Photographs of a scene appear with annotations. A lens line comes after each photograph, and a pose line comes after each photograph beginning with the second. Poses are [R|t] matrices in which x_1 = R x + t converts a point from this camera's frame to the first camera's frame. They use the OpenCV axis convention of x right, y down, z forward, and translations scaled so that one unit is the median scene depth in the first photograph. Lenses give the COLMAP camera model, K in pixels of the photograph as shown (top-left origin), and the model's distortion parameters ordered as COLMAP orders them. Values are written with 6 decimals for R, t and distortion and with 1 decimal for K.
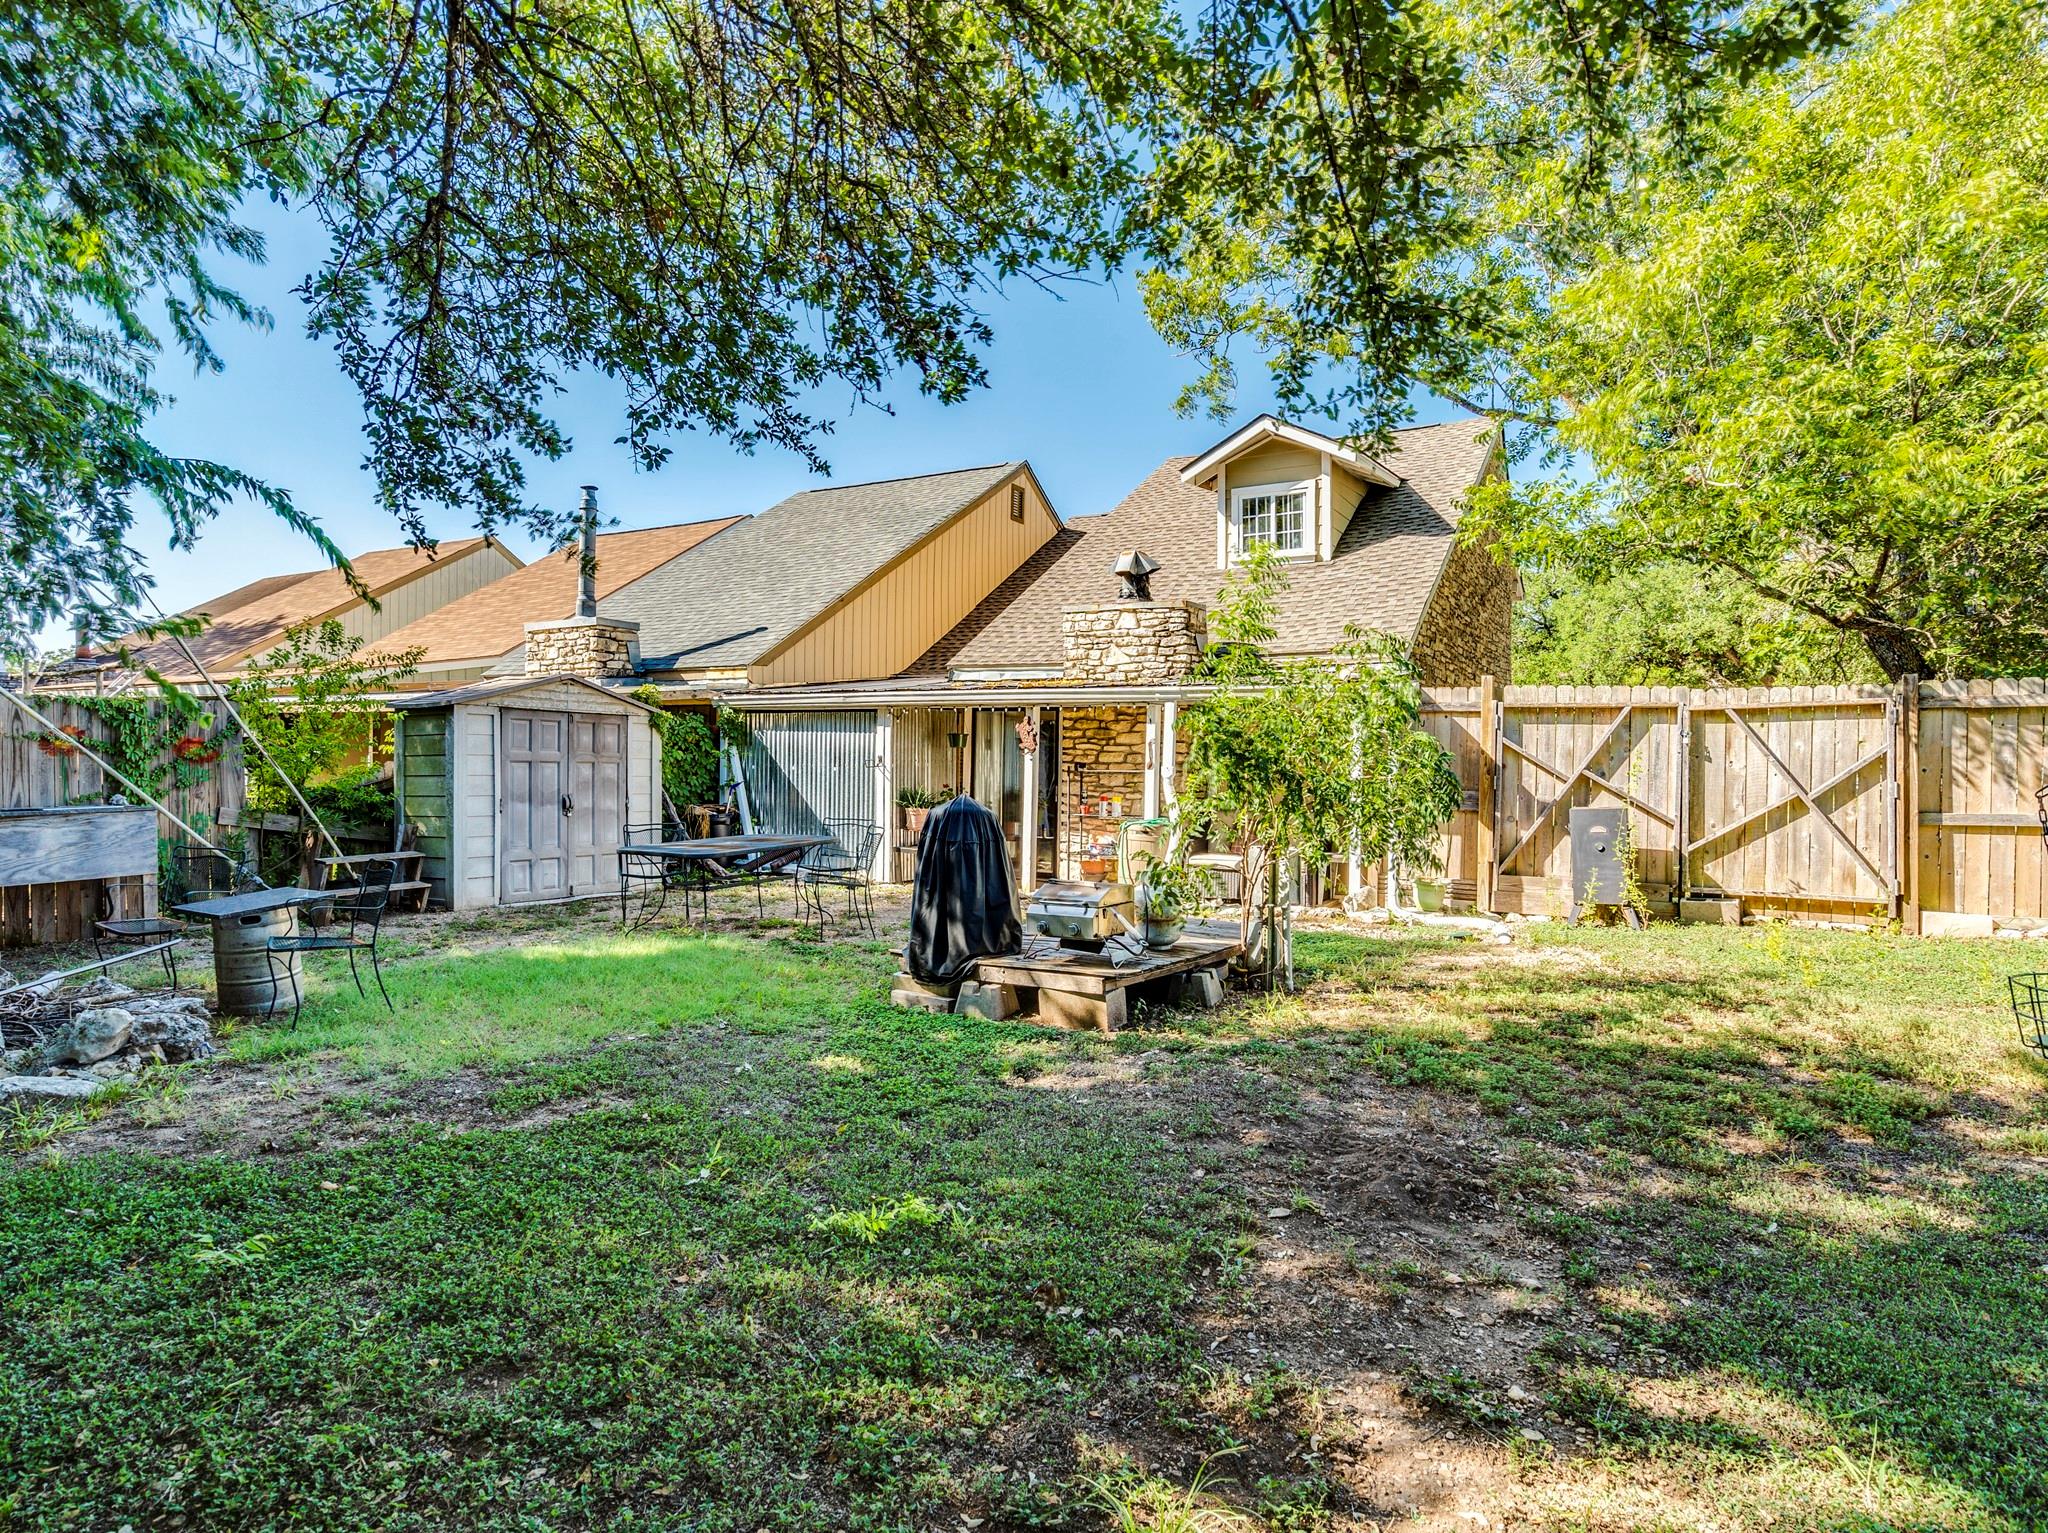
lens RADIAL K [[1068.5, 0, 1018.8], [0, 1068.5, 759.8], [0, 0, 1]] dist [0.001006, 0.000258]
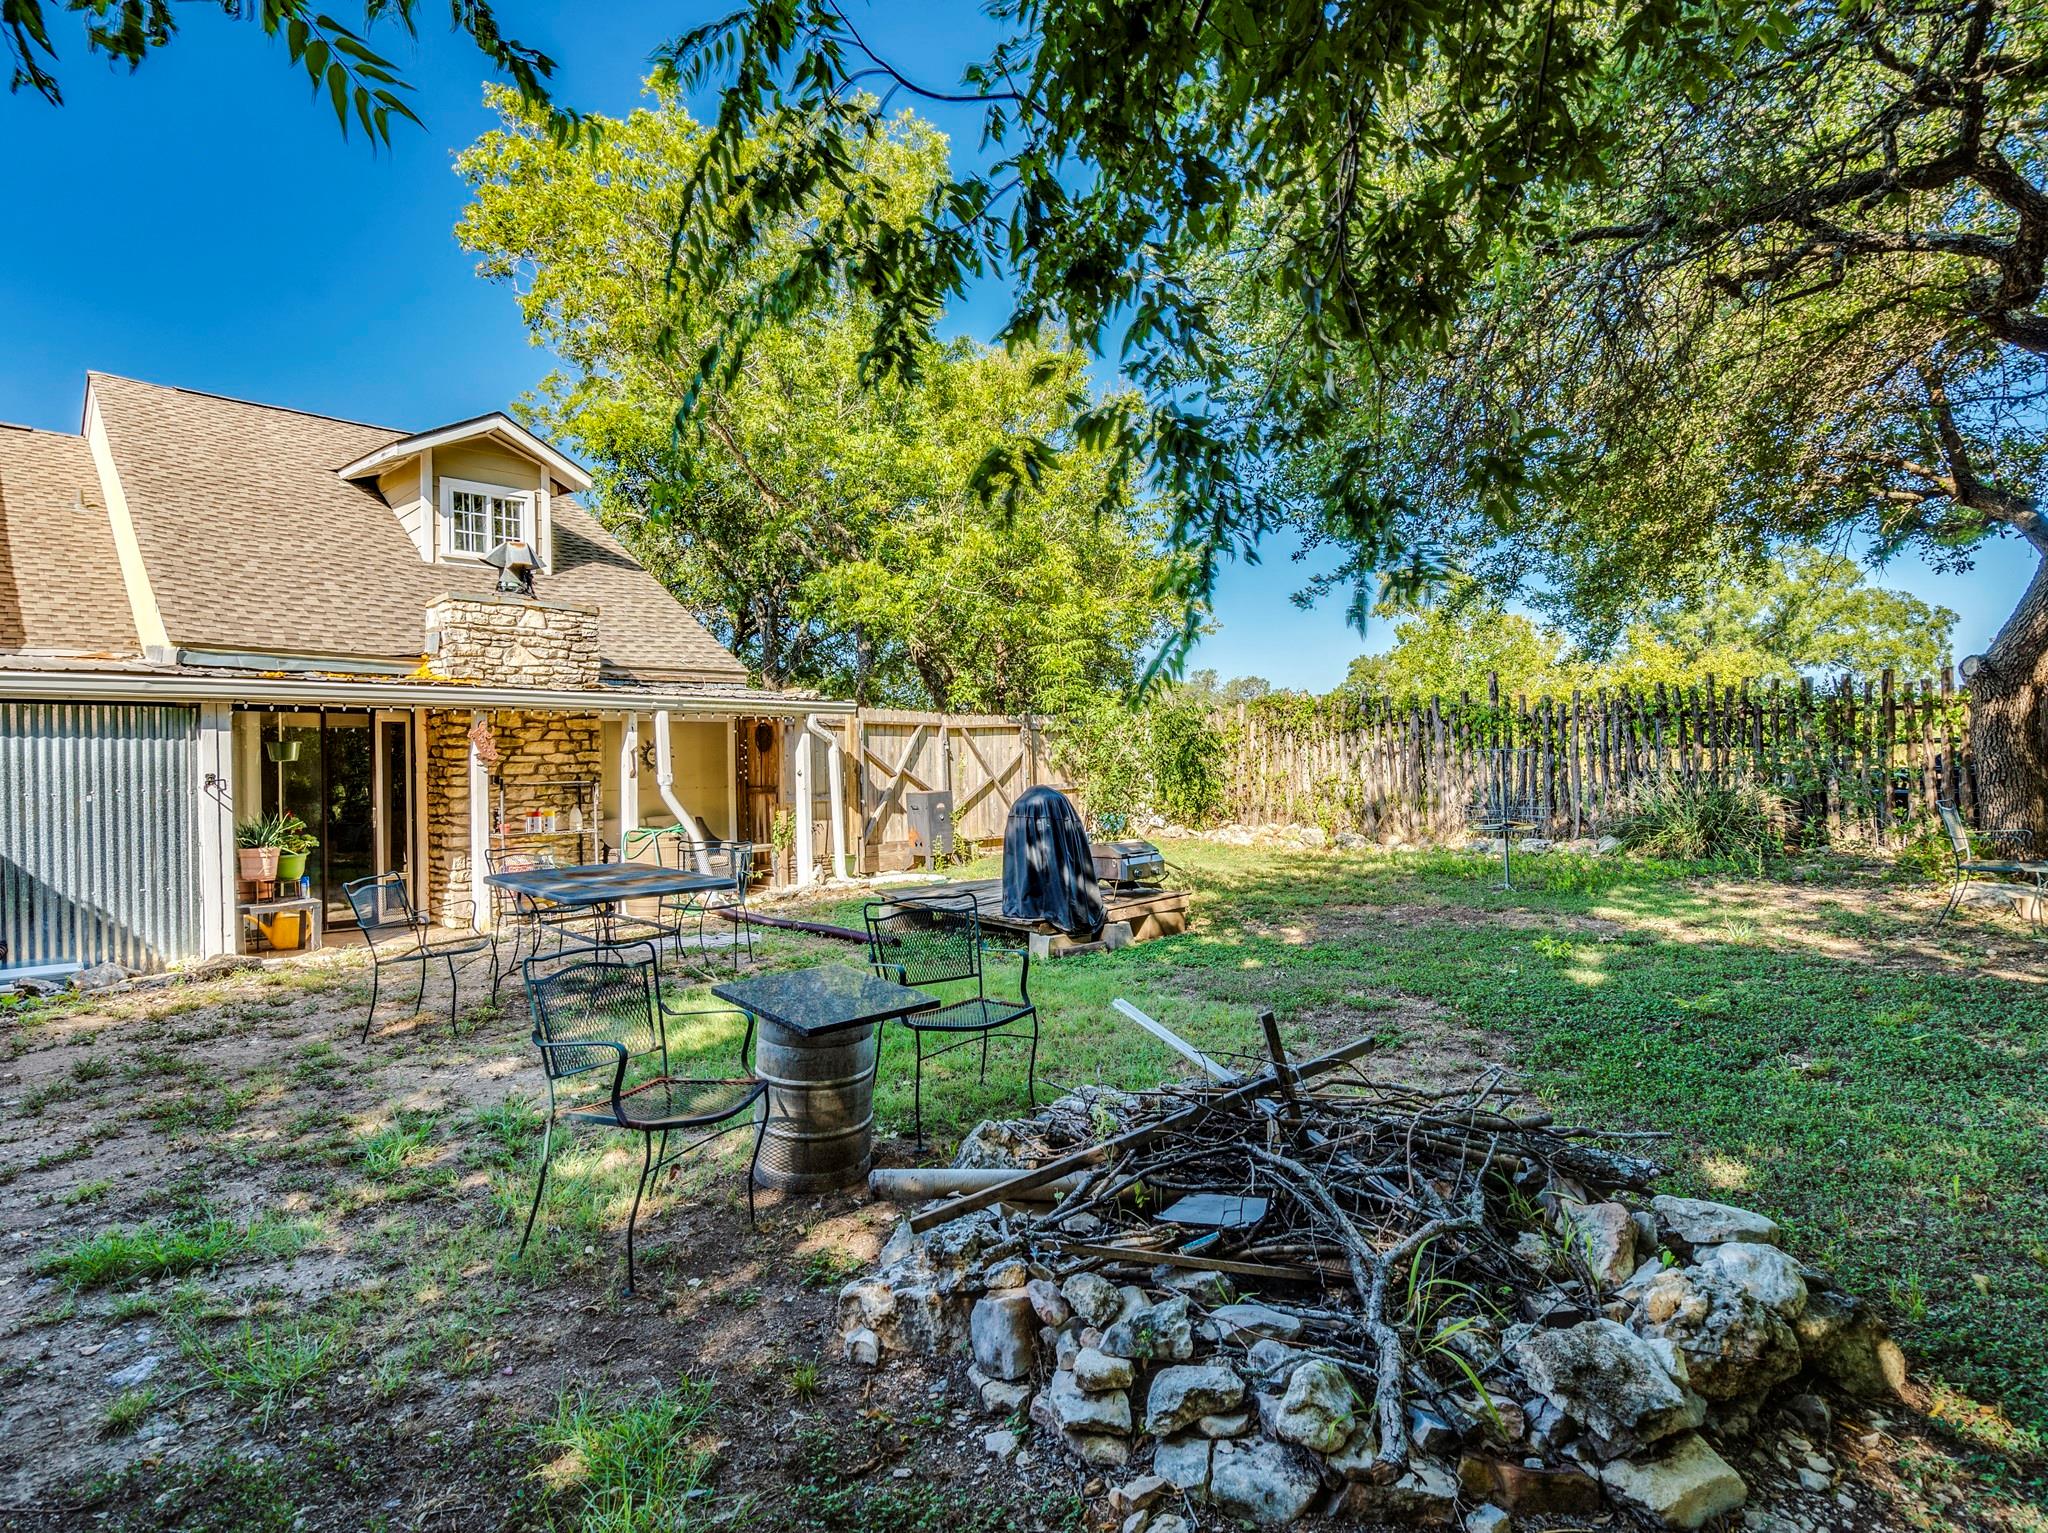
lens RADIAL K [[1068.5, 0, 1018.8], [0, 1068.5, 759.8], [0, 0, 1]] dist [0.001006, 0.000258]
pose [[0.298914, -0.007019, 0.954254, -0.652109], [0.030616, 0.999529, -0.002238, 0.005288], [-0.953789, 0.029885, 0.298988, 0.333083]]
